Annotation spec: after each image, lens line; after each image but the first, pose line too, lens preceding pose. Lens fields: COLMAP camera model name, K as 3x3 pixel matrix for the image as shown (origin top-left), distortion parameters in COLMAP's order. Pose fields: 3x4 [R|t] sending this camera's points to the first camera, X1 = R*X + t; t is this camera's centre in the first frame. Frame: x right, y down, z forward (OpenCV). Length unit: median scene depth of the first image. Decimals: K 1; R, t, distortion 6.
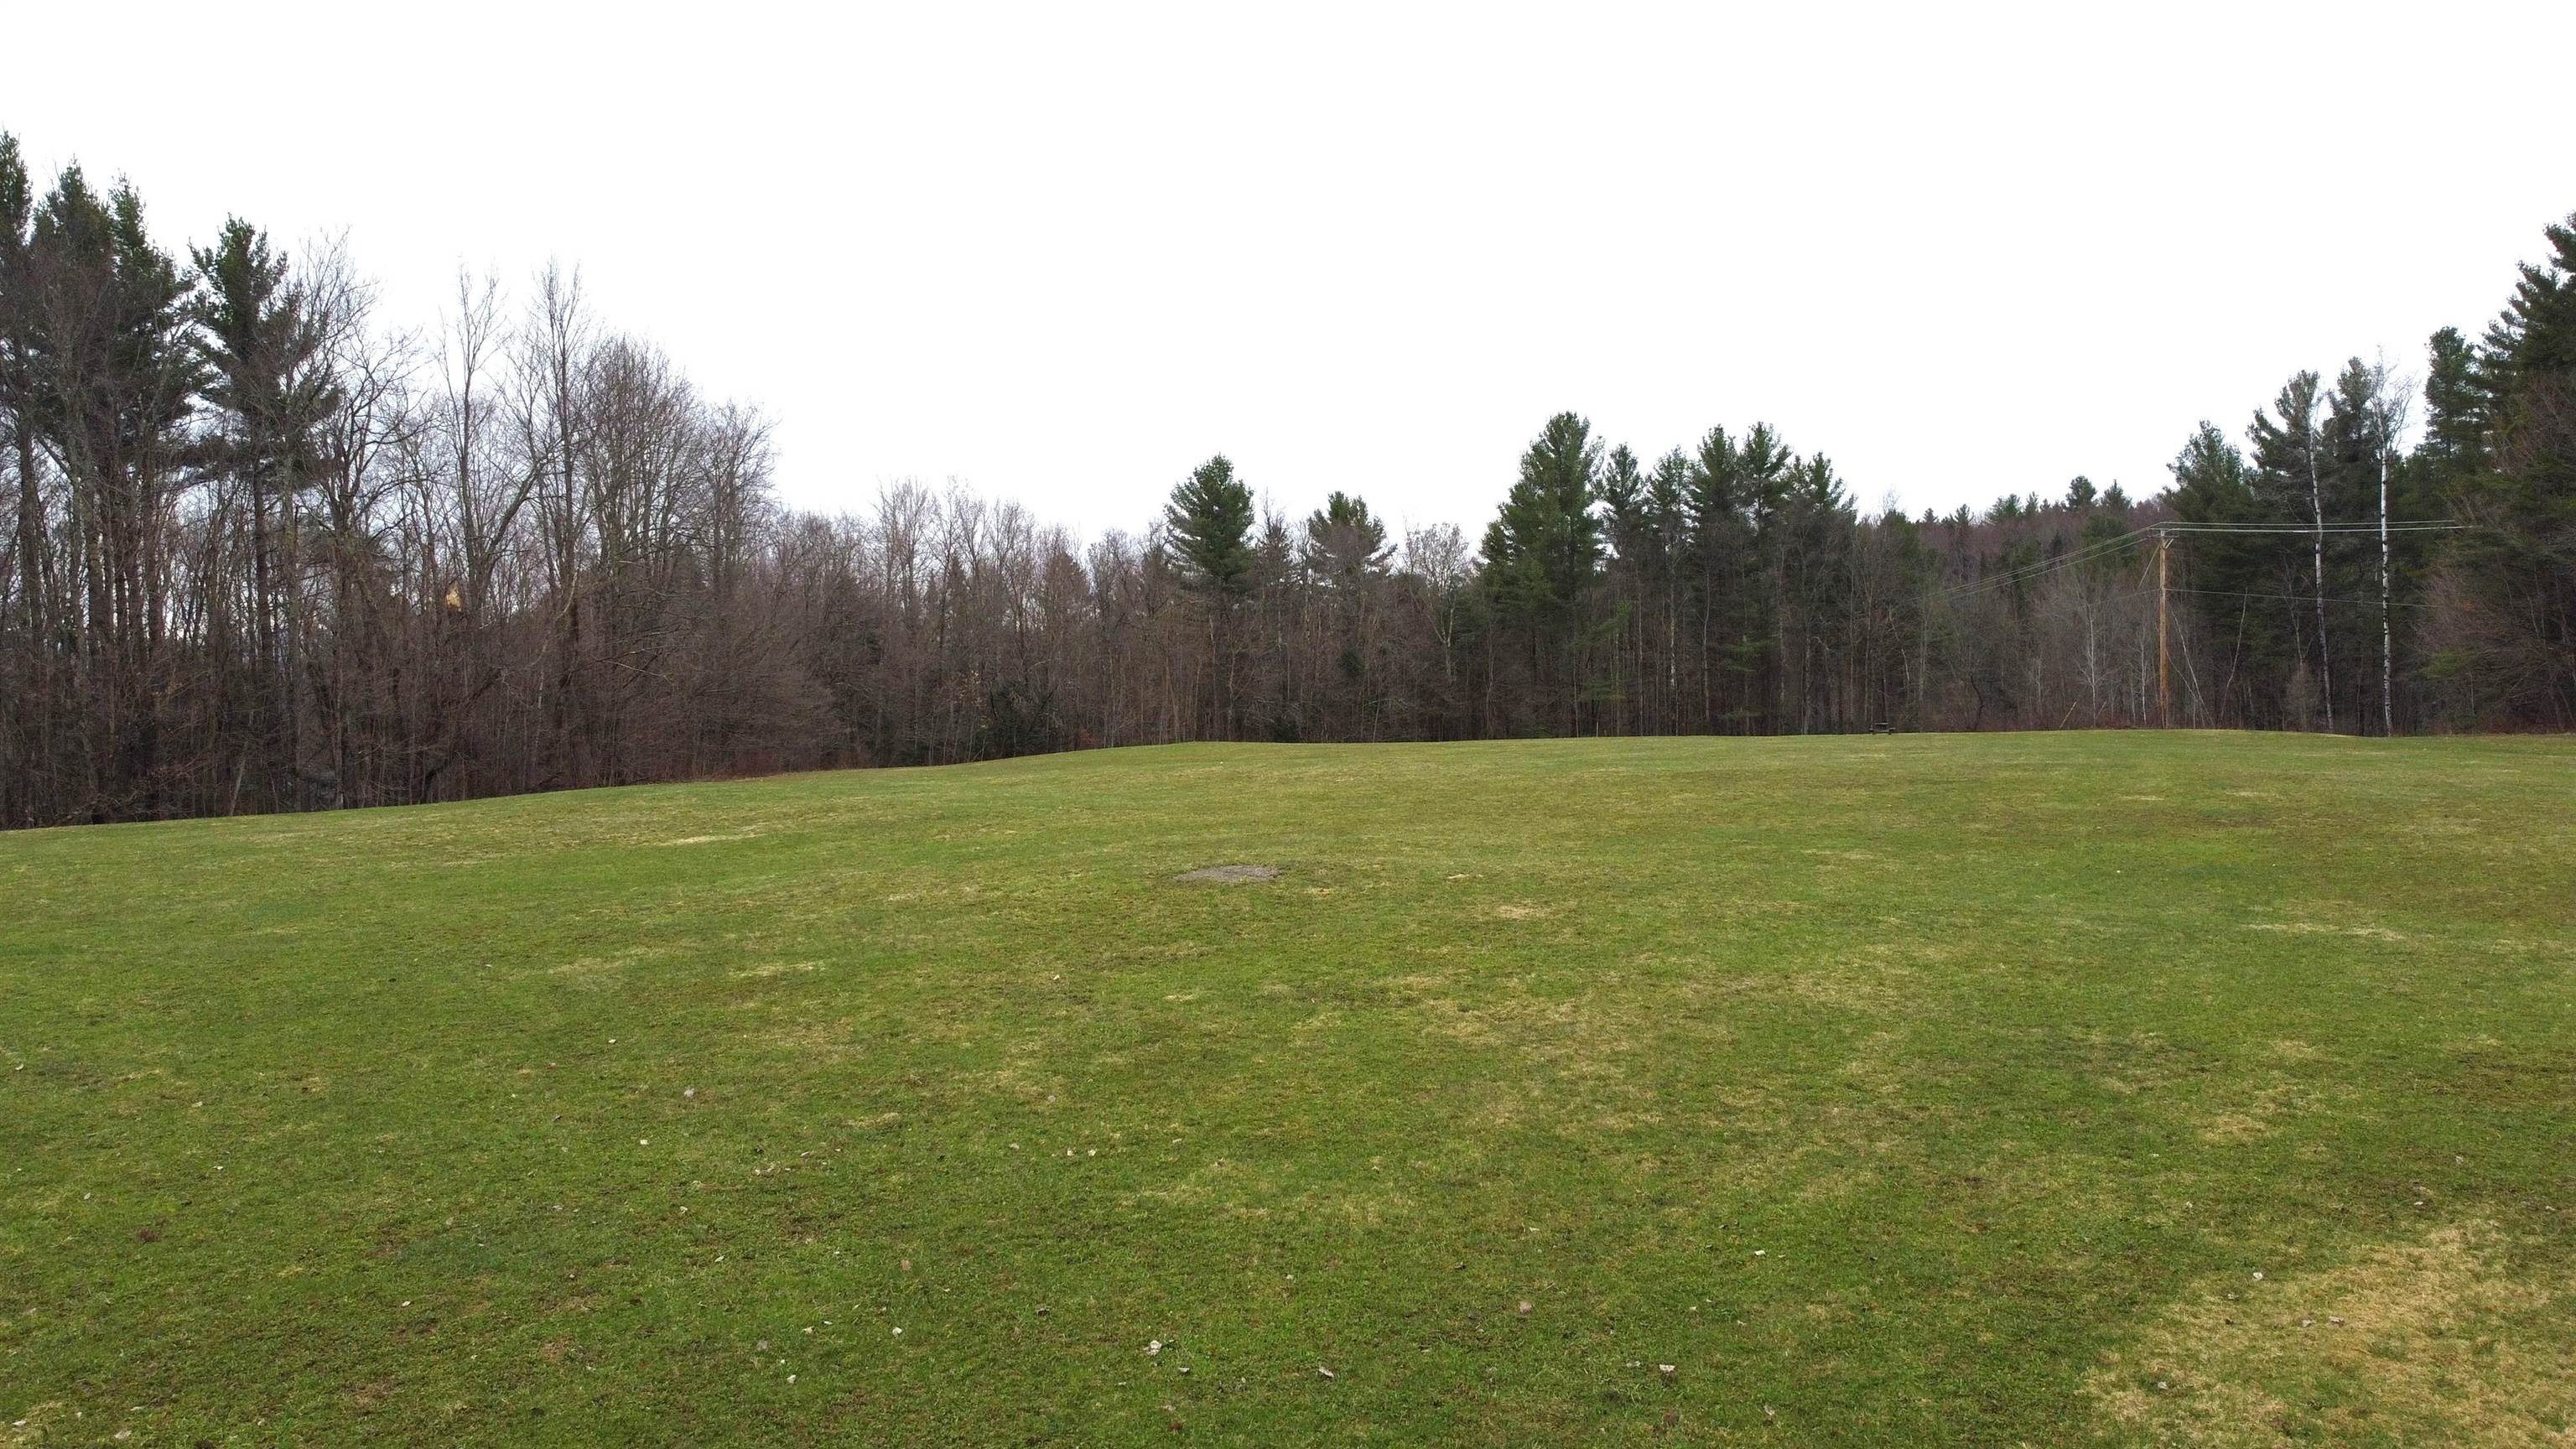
lens RADIAL K [[1942.2, 0, 1281.4], [0, 1942.2, 718.6], [0, 0, 1]] dist [0.005629, -0.009803]
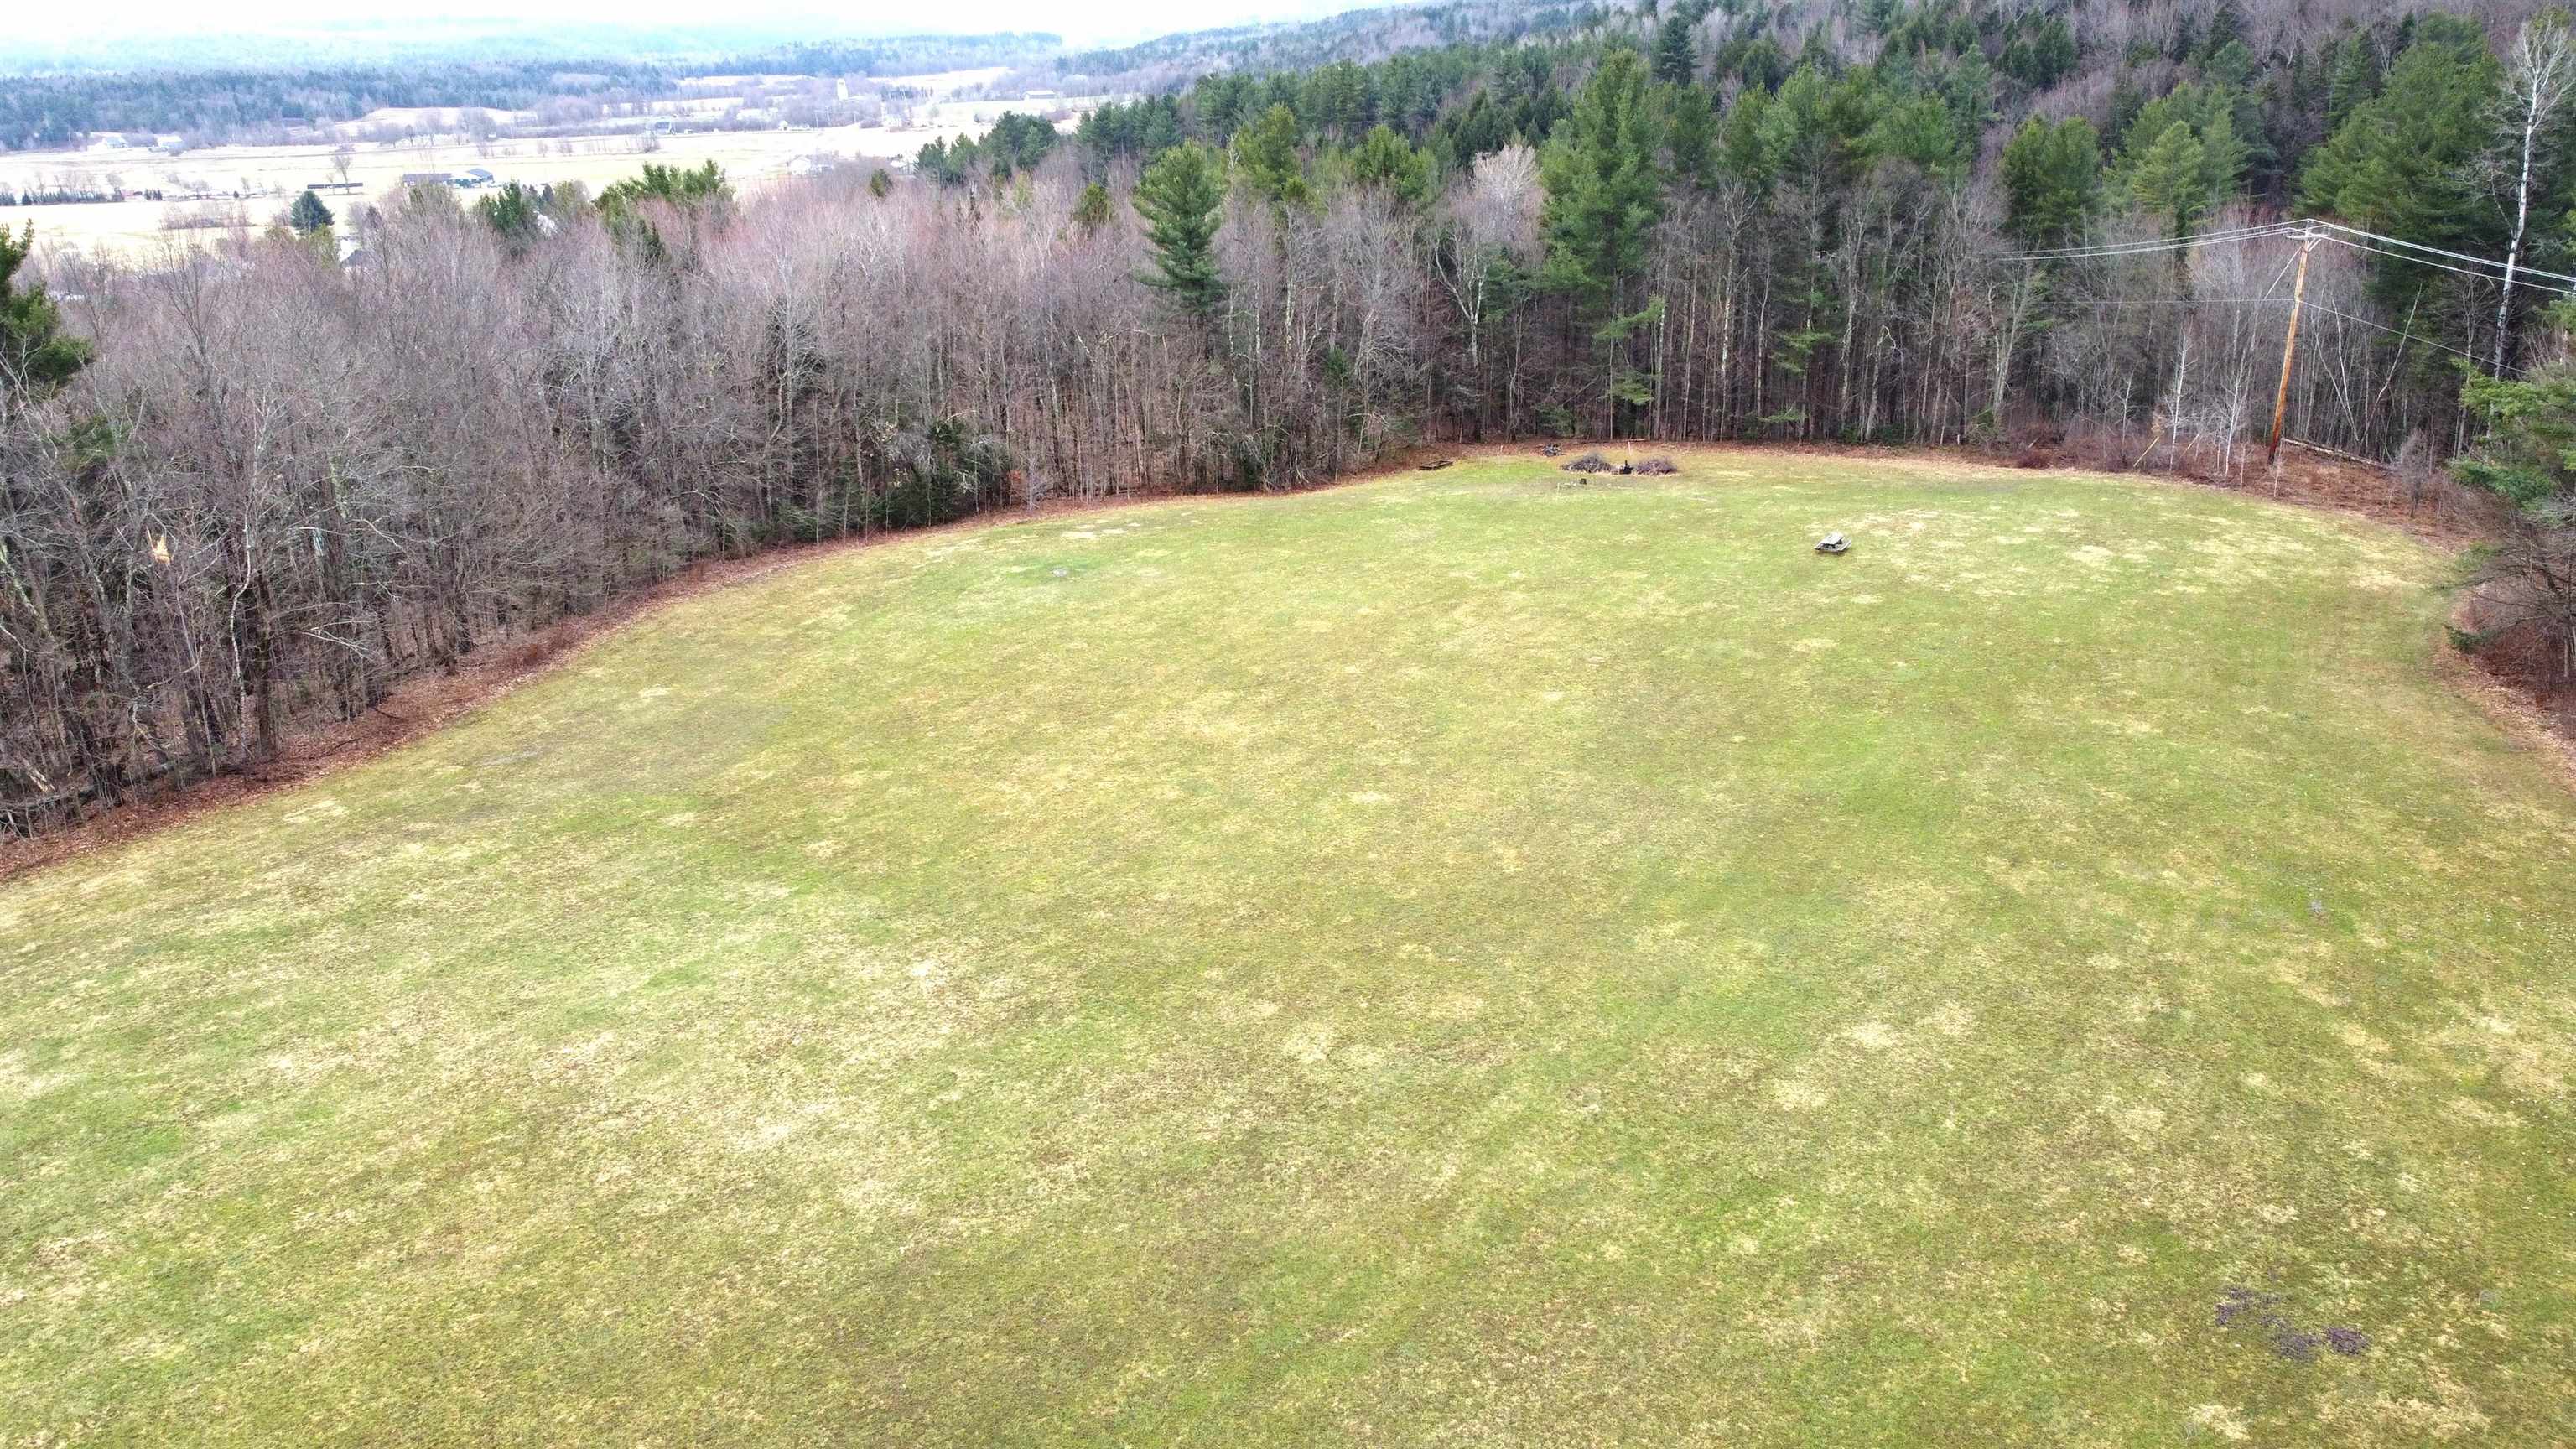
lens RADIAL K [[1942.2, 0, 1285.8], [0, 1942.2, 731.9], [0, 0, 1]] dist [0.005629, -0.009803]
pose [[0.985308, 0.062214, -0.159053, 0.172852], [-0.007552, 0.946251, 0.323344, -0.167827], [0.170620, -0.317392, 0.932819, 0.073768]]
